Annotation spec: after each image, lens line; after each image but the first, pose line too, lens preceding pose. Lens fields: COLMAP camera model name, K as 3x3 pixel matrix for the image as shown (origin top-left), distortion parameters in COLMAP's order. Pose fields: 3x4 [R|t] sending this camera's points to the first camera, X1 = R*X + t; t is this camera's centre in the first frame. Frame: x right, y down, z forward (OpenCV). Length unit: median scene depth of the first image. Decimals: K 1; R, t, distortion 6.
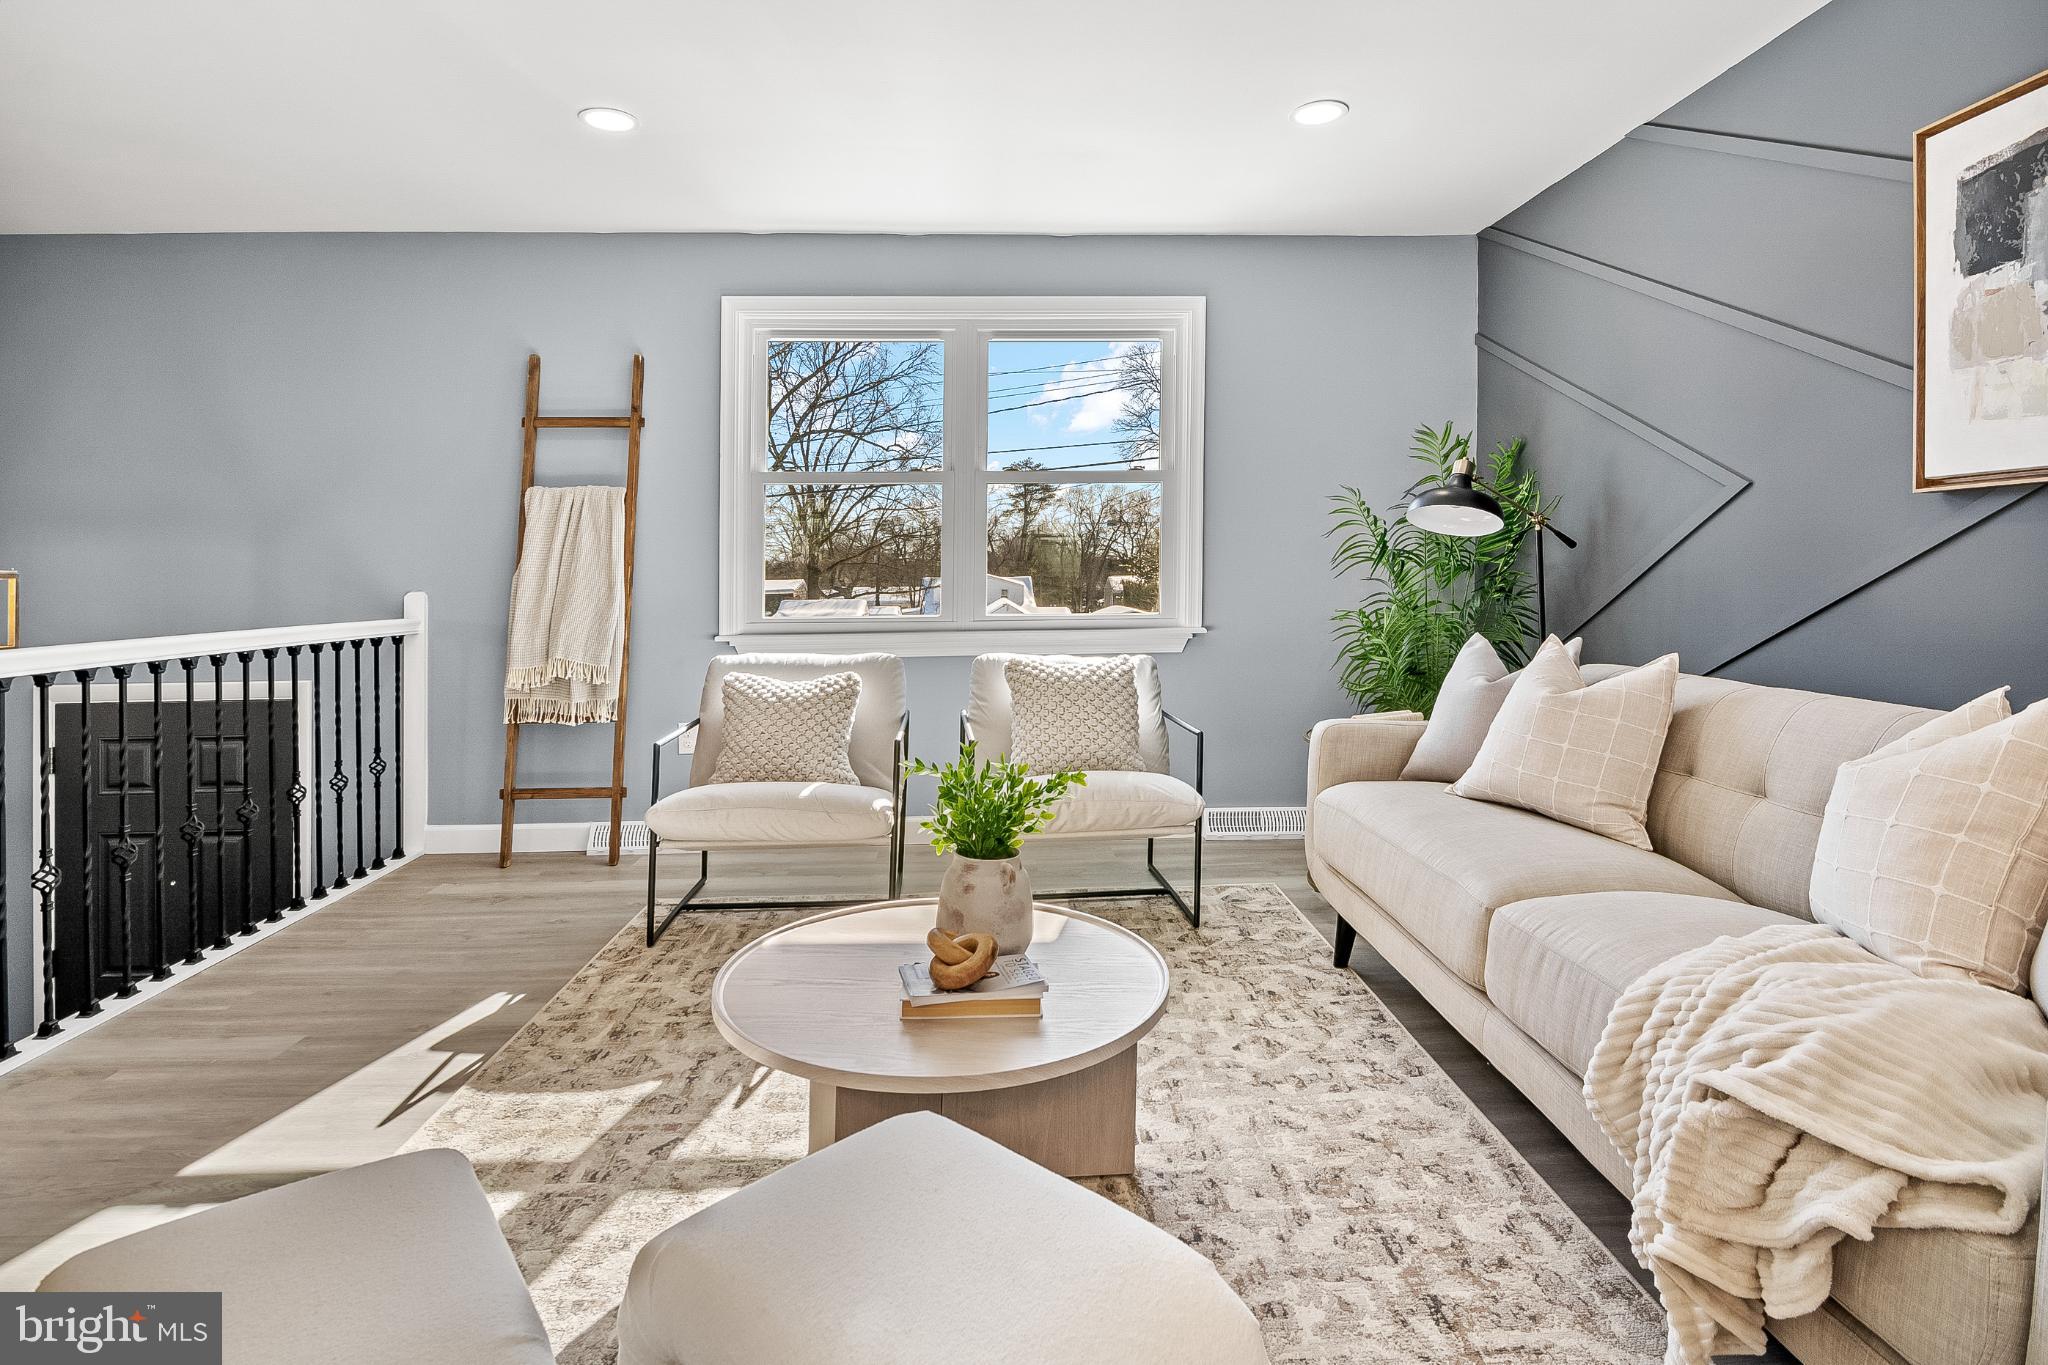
lens RADIAL K [[1018.1, 0, 1047.4], [0, 1018.1, 596.8], [0, 0, 1]] dist [-0.001454, -0.002299]
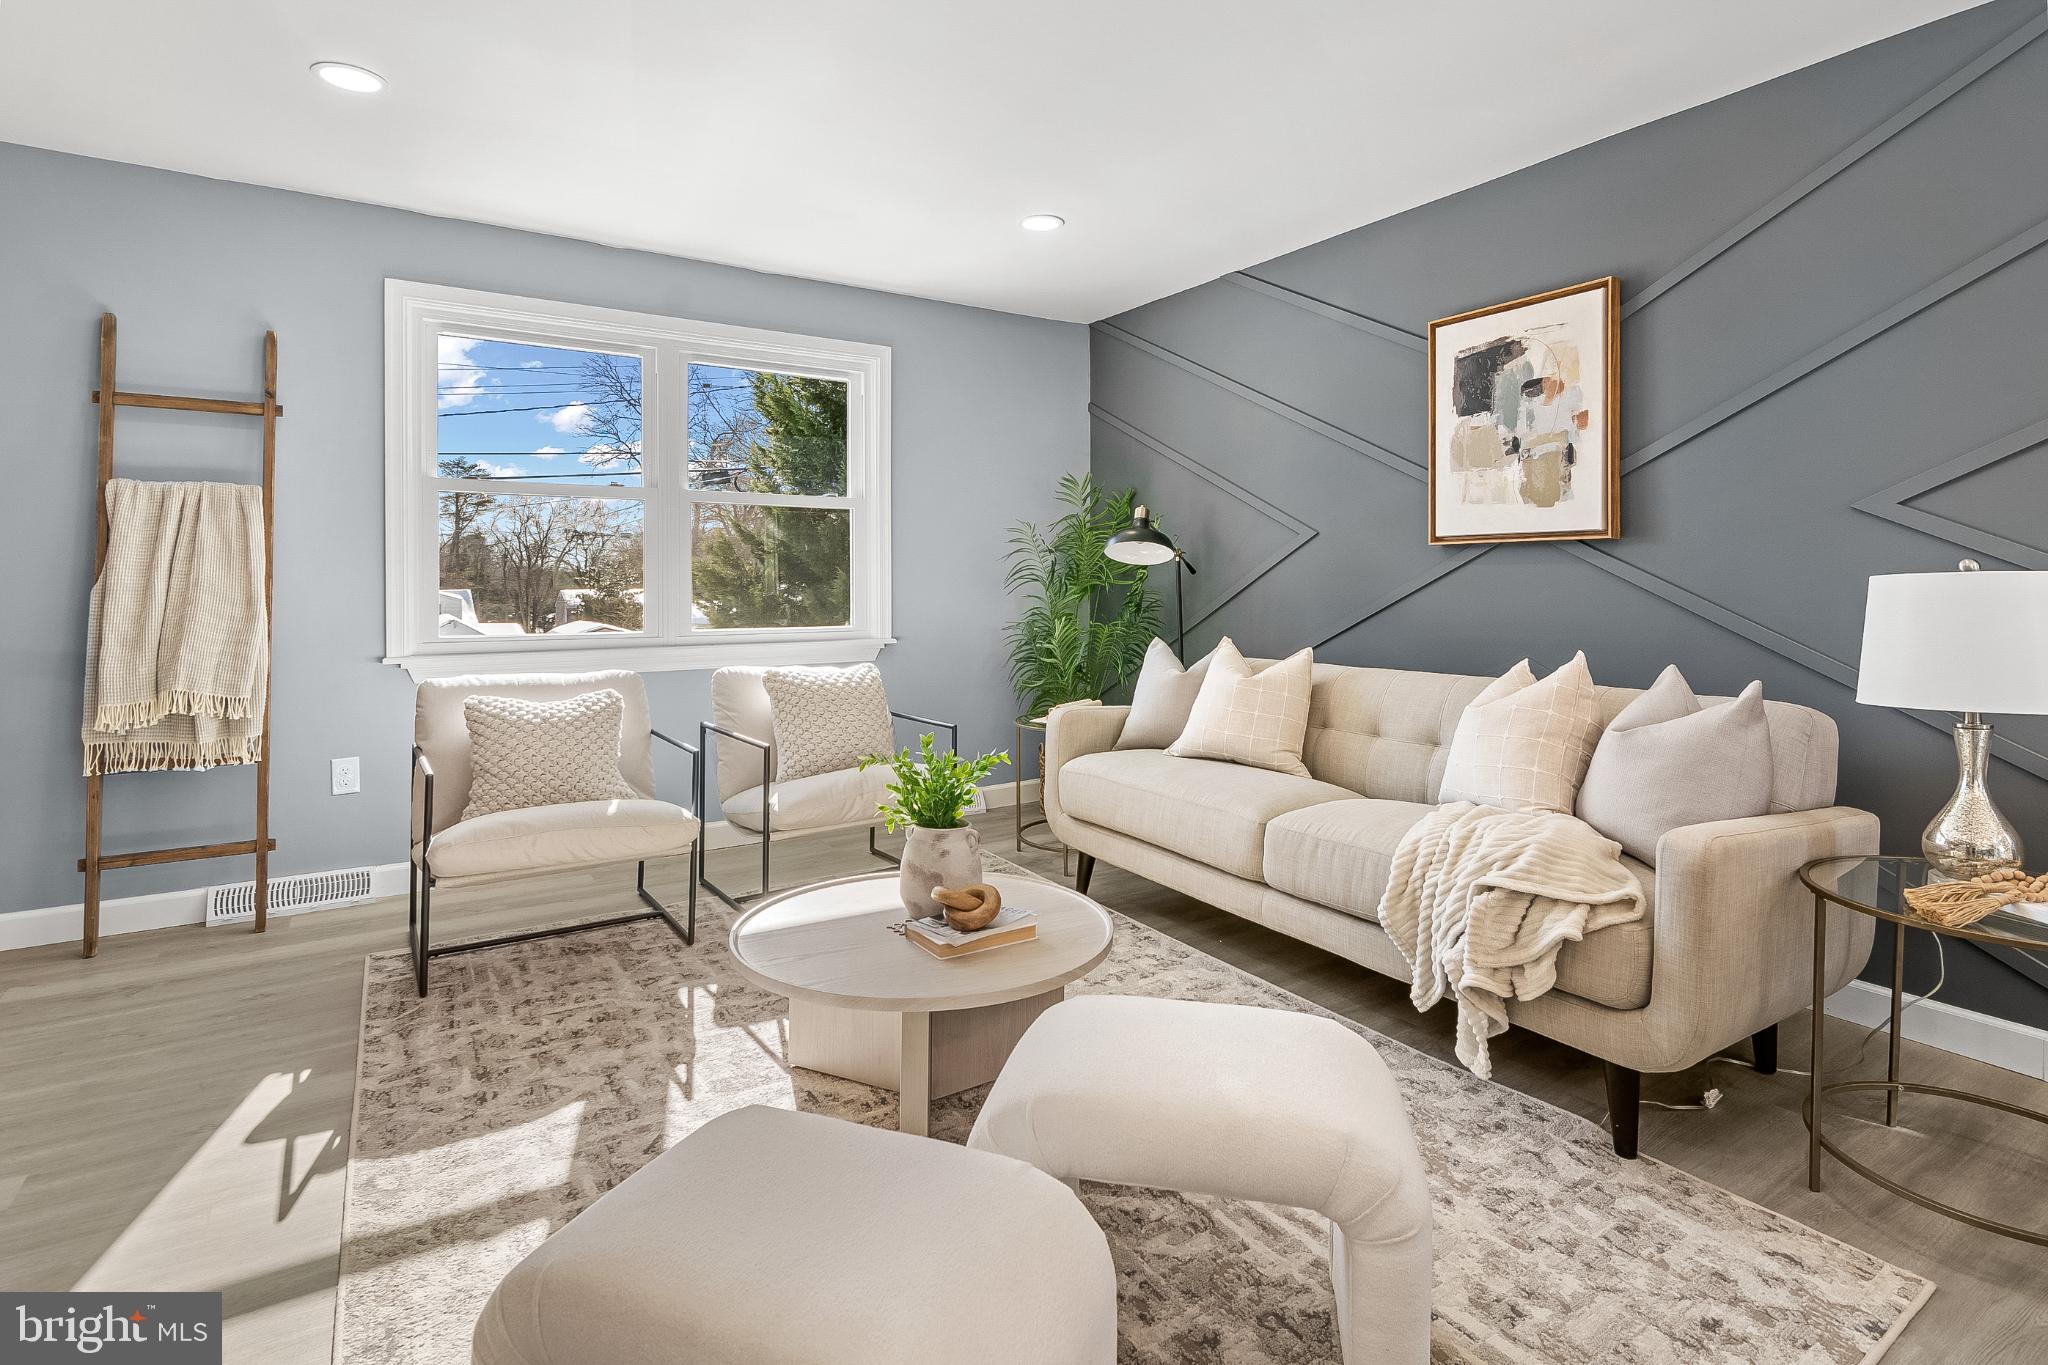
lens RADIAL K [[1018.1, 0, 1027.7], [0, 1018.1, 584.7], [0, 0, 1]] dist [-0.001454, -0.002299]
pose [[0.870601, 0.008324, 0.491920, -0.352121], [0.004586, 0.999676, -0.025033, -0.000707], [-0.491969, 0.024049, 0.870281, -0.063939]]
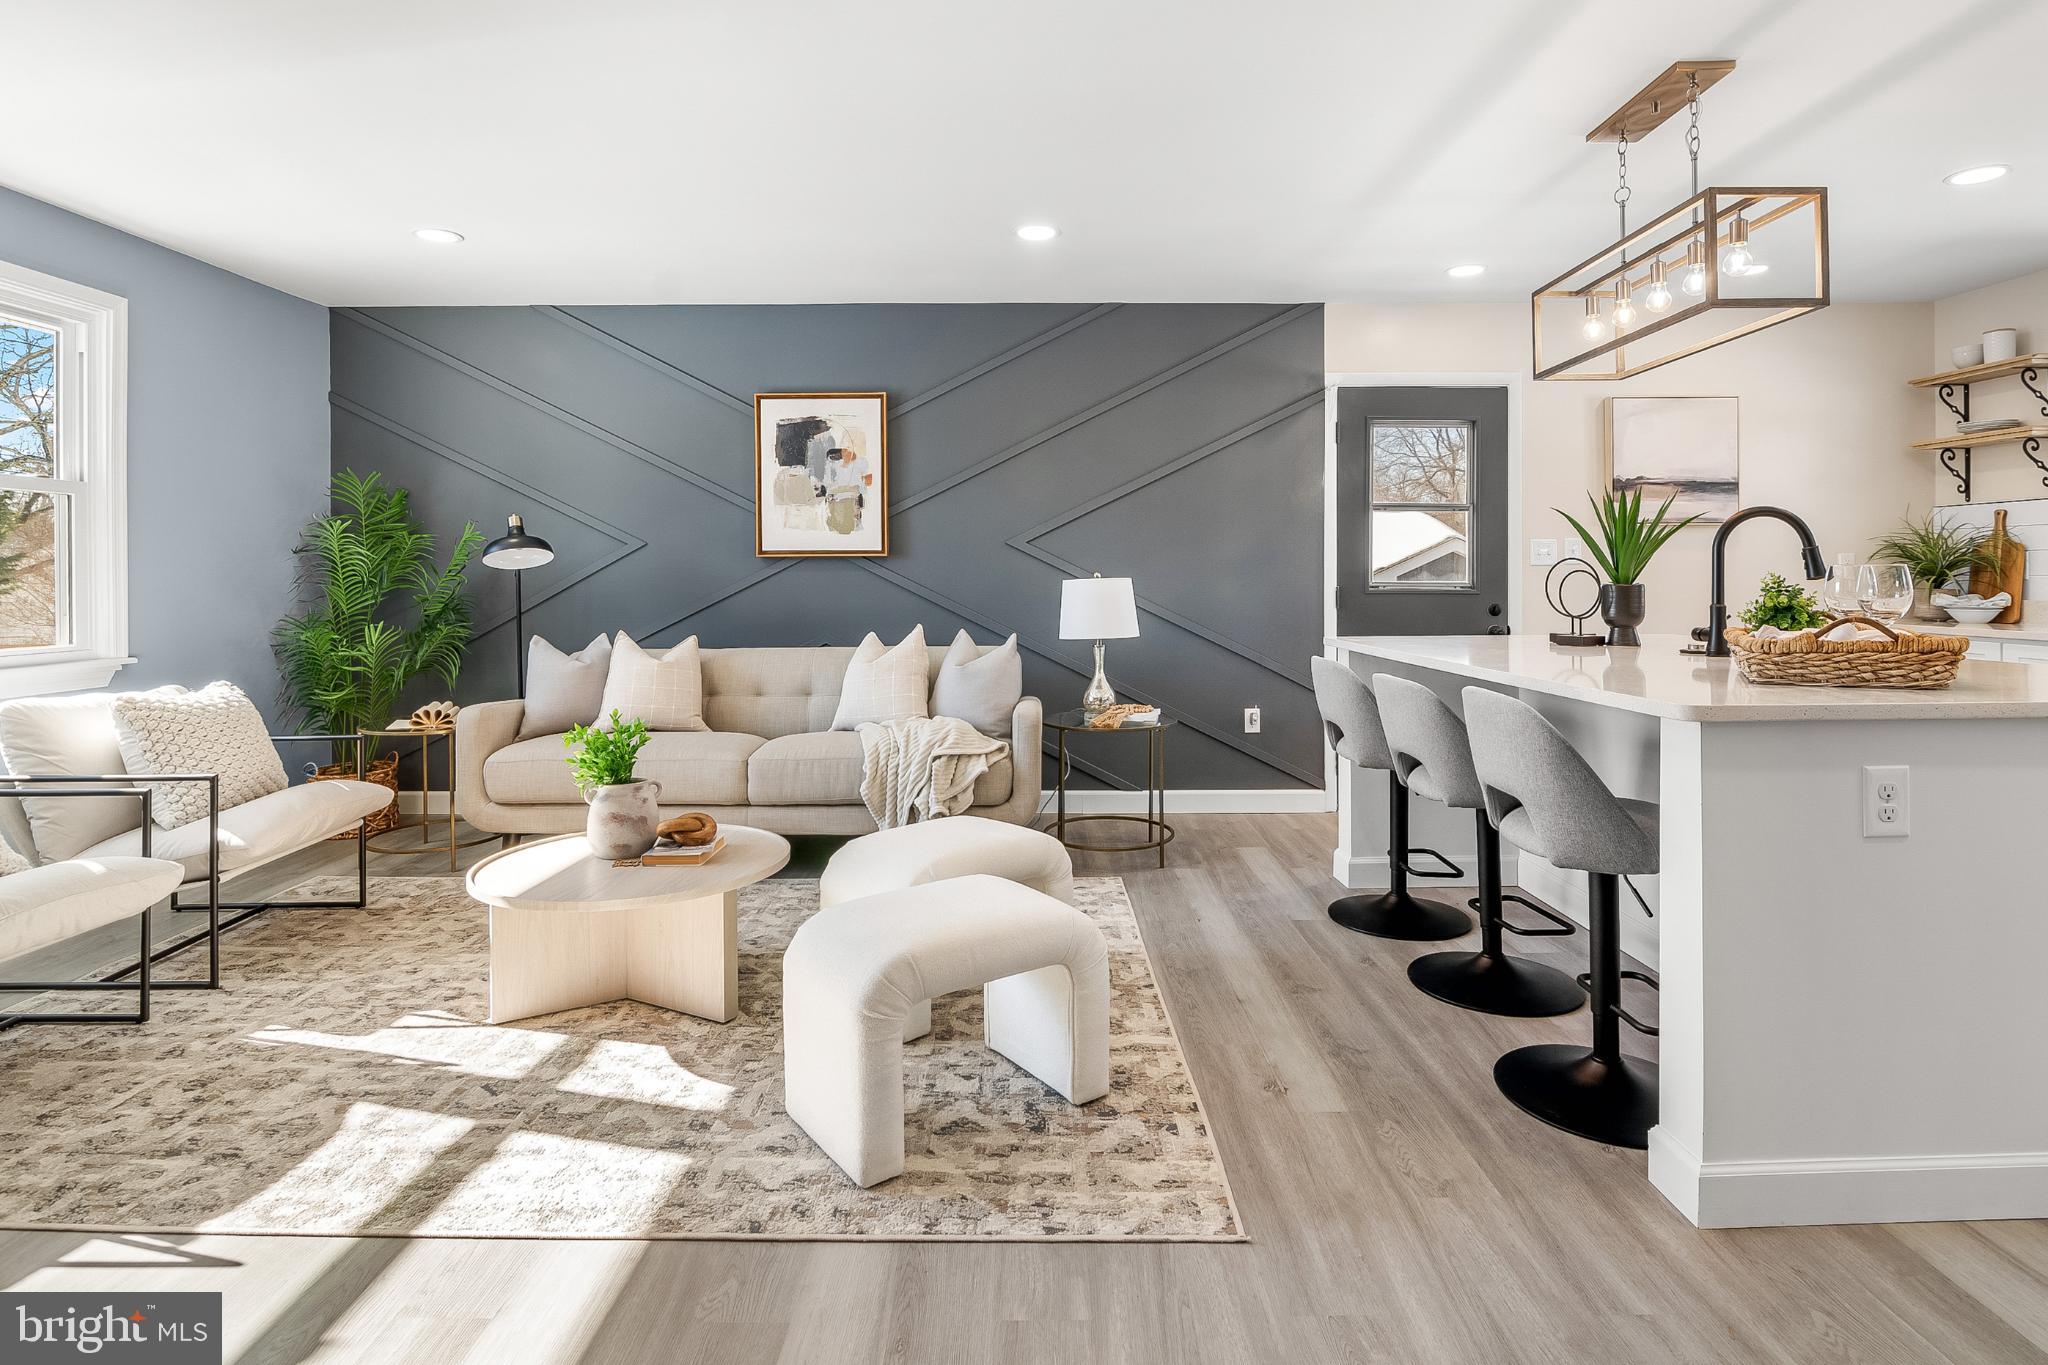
lens RADIAL K [[1018.1, 0, 1032.5], [0, 1018.1, 604.2], [0, 0, 1]] dist [-0.001454, -0.002299]
pose [[0.063058, -0.011605, 0.997942, -0.932529], [0.030448, 0.999489, 0.009699, -0.001687], [-0.997545, 0.029774, 0.063379, 0.188394]]
